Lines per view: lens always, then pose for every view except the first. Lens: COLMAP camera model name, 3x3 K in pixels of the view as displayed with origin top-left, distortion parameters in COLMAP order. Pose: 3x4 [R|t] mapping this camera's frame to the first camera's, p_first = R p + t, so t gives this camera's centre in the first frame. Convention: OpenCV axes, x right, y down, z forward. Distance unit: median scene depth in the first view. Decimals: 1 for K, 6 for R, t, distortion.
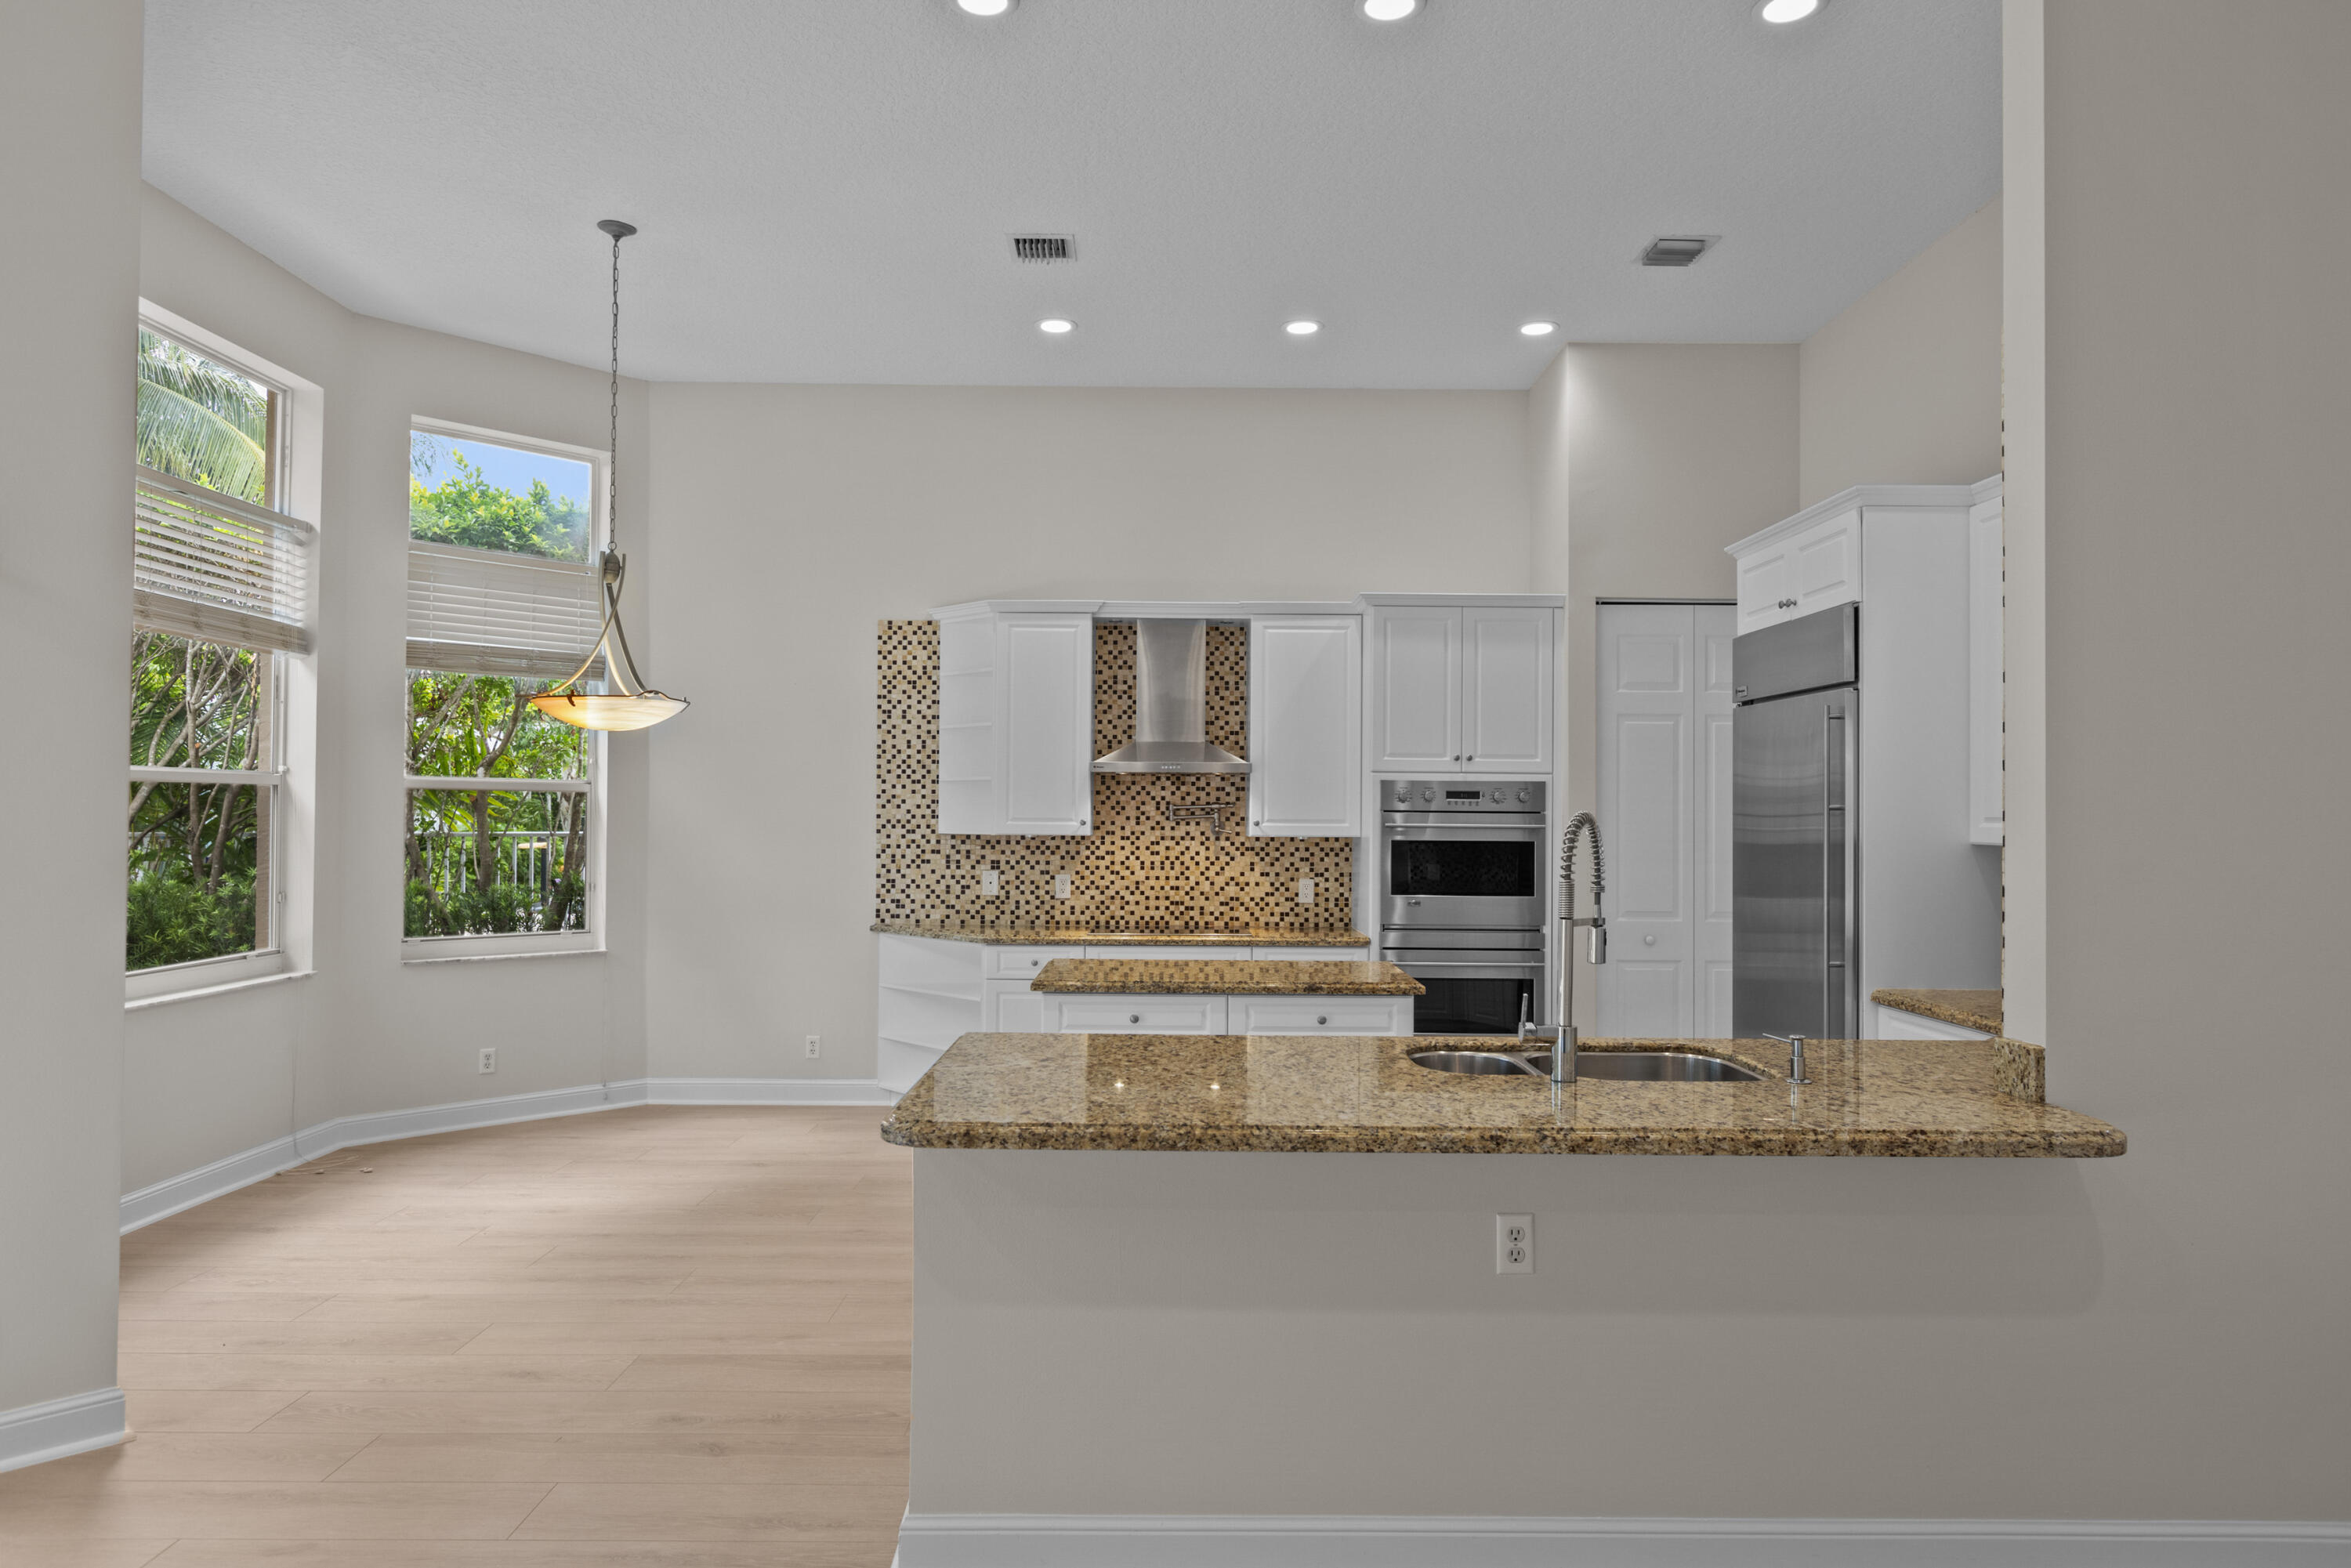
lens RADIAL K [[1435.8, 0, 1170.9], [0, 1435.8, 782.5], [0, 0, 1]] dist [-0.002930, -0.000165]
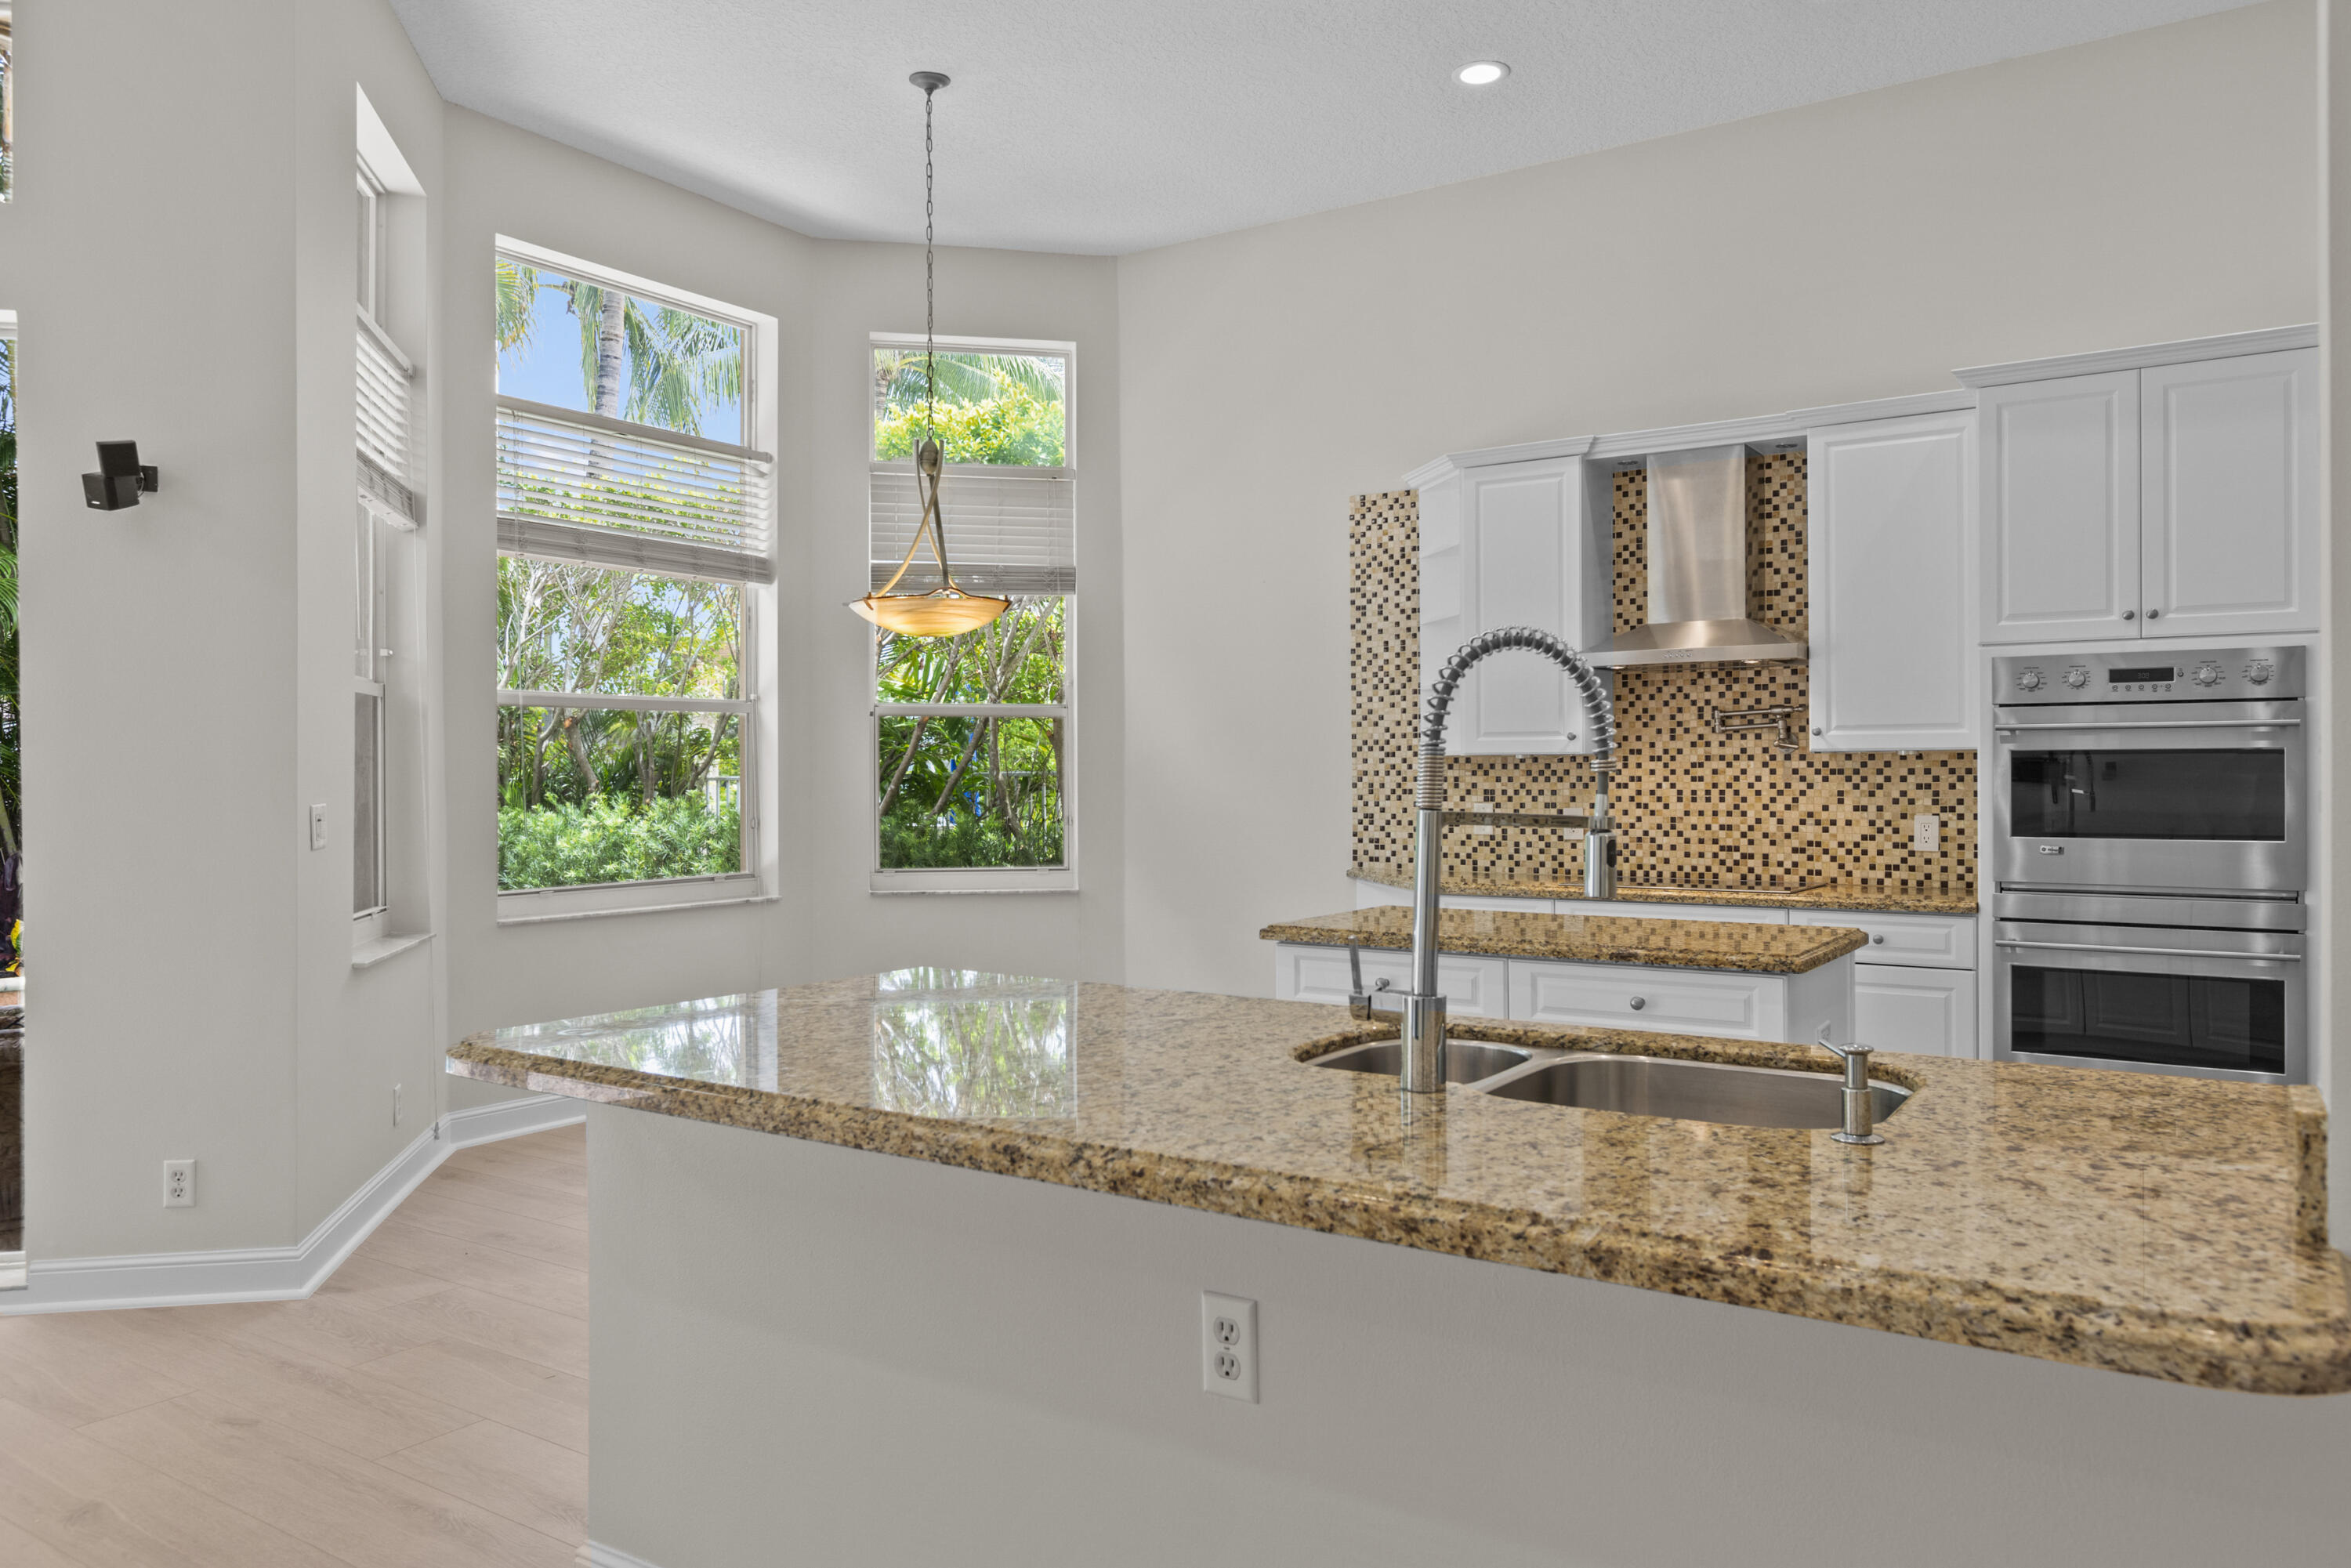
lens RADIAL K [[1641.0, 0, 1144.9], [0, 1641.0, 766.2], [0, 0, 1]] dist [-0.008803, 0.015506]
pose [[0.821519, -0.012969, -0.570034, 0.248769], [0.022483, 0.999701, 0.009657, 0.030960], [0.569738, -0.020749, 0.821564, 0.177818]]
